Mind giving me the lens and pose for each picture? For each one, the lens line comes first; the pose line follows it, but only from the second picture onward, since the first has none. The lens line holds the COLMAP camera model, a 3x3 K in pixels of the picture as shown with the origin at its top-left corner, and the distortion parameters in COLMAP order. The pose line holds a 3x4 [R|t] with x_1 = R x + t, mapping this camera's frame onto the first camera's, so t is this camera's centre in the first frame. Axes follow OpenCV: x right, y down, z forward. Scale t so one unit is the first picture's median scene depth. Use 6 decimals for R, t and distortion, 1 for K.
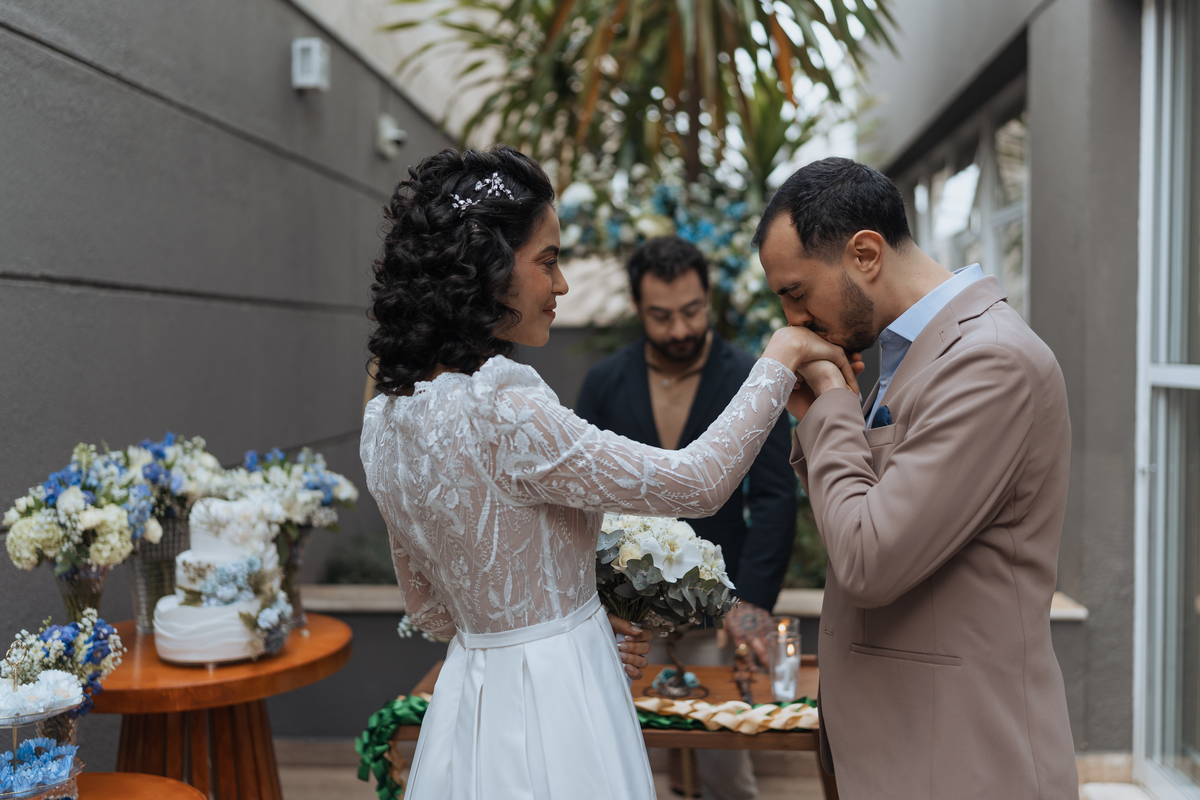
lens RADIAL K [[1172.8, 0, 594.8], [0, 1172.8, 388.8], [0, 0, 1]] dist [0.005826, 0.000000]
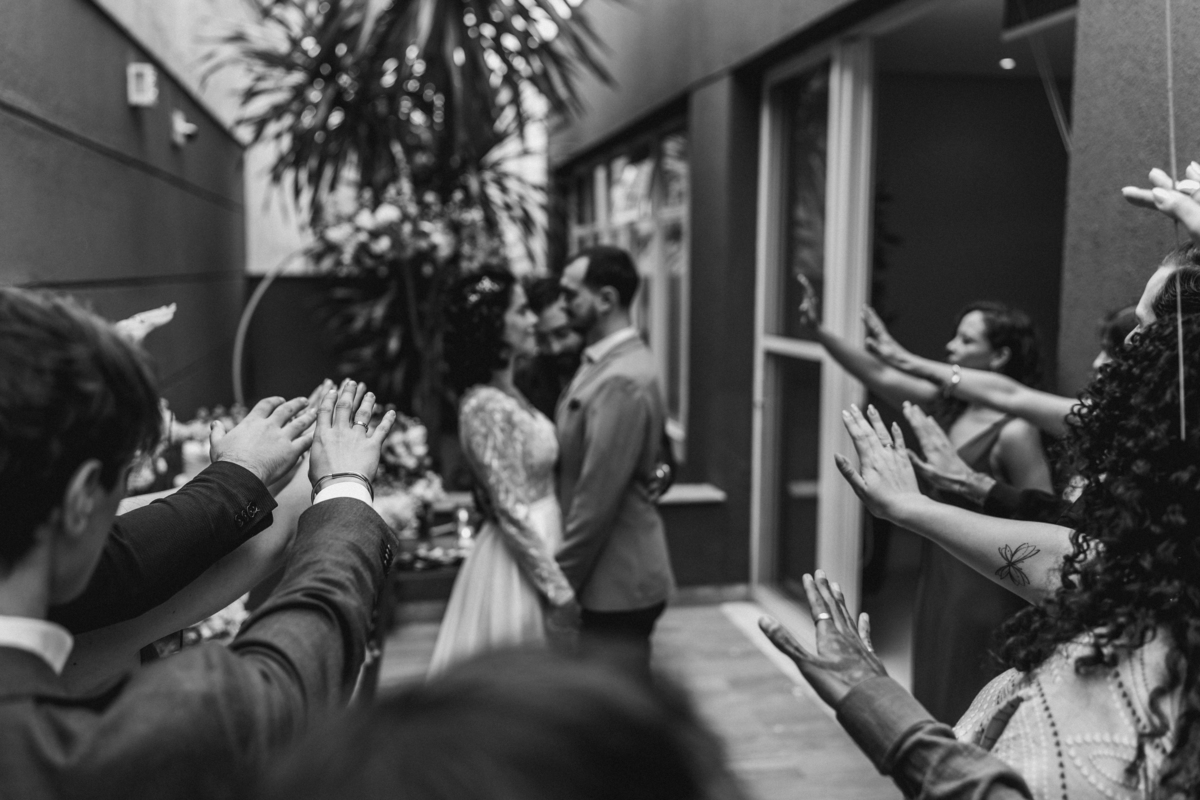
lens RADIAL K [[1172.8, 0, 604.8], [0, 1172.8, 409.0], [0, 0, 1]] dist [0.005826, 0.000000]
pose [[0.956805, -0.020998, 0.289972, -0.195093], [-0.003240, 0.996556, 0.082854, -0.059105], [-0.290713, -0.080215, 0.953442, -0.462802]]
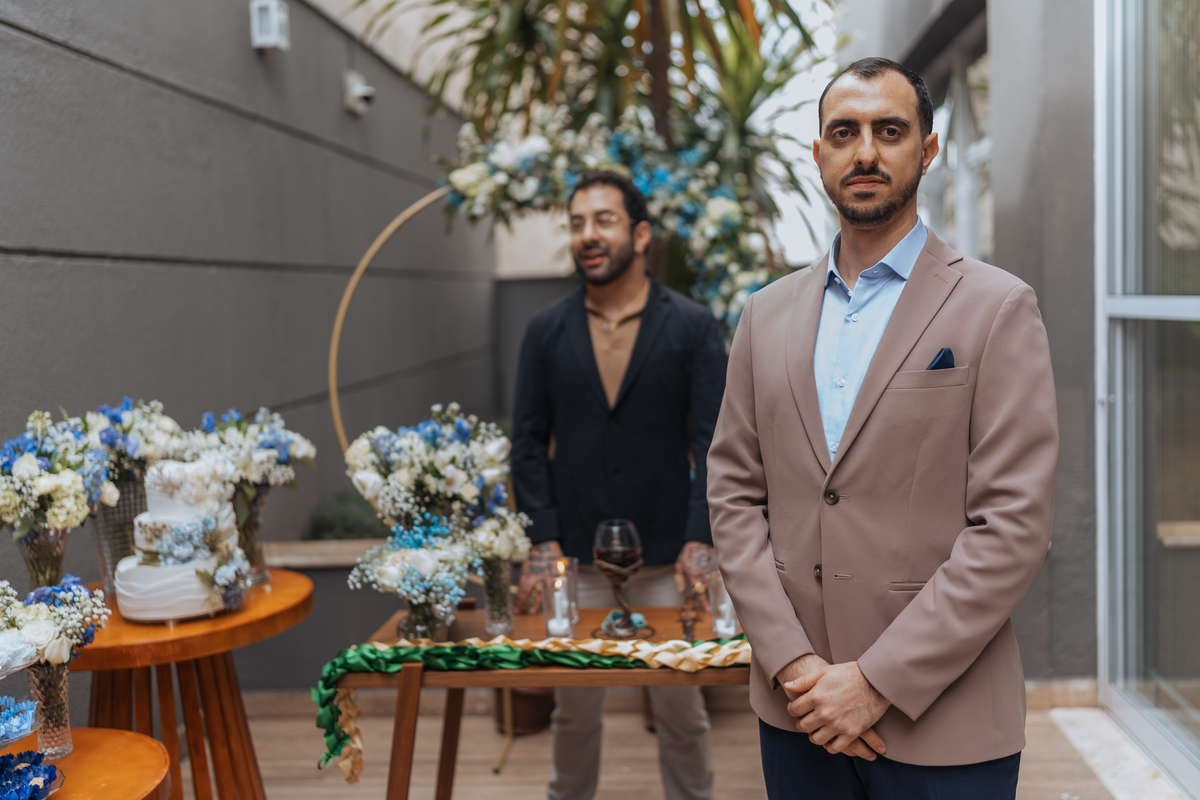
lens RADIAL K [[1172.8, 0, 598.9], [0, 1172.8, 387.7], [0, 0, 1]] dist [0.005826, 0.000000]
pose [[0.999390, -0.034218, -0.006968, 0.047578], [0.034484, 0.998501, 0.042507, -0.000258], [0.005504, -0.042722, 0.999072, -0.012759]]
